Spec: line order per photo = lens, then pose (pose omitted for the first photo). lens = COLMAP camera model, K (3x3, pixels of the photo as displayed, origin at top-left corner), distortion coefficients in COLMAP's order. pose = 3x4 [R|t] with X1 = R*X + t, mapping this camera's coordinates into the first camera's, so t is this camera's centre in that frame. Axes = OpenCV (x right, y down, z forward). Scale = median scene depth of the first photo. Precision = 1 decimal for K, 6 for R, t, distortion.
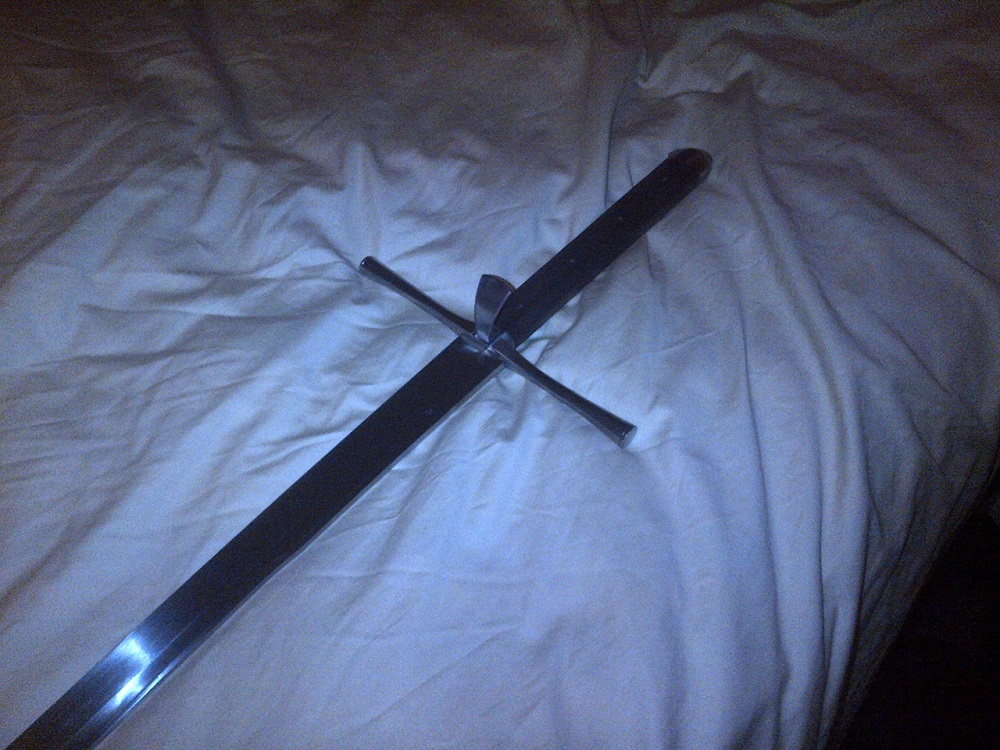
lens RADIAL K [[787.2, 0, 501.1], [0, 787.2, 427.5], [0, 0, 1]] dist [0.004449, -0.006130]
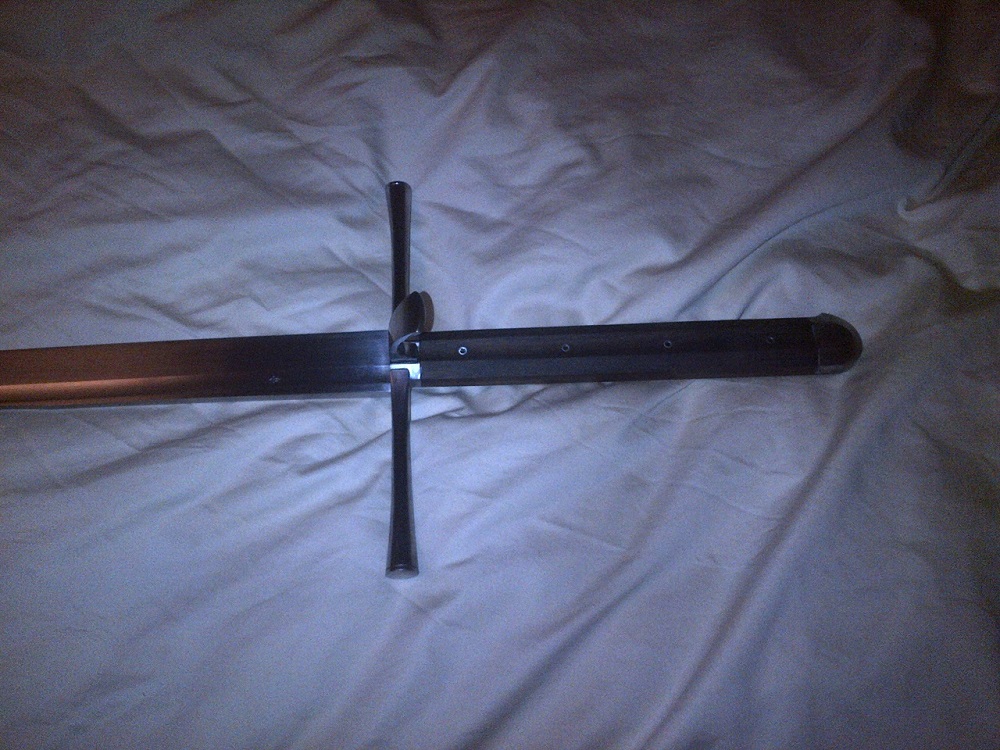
lens RADIAL K [[787.2, 0, 501.1], [0, 787.2, 427.5], [0, 0, 1]] dist [0.004449, -0.006130]
pose [[0.703214, 0.663213, -0.256200, 0.304078], [-0.617831, 0.748343, 0.241388, -0.310379], [0.351817, -0.011459, 0.935999, 0.285432]]
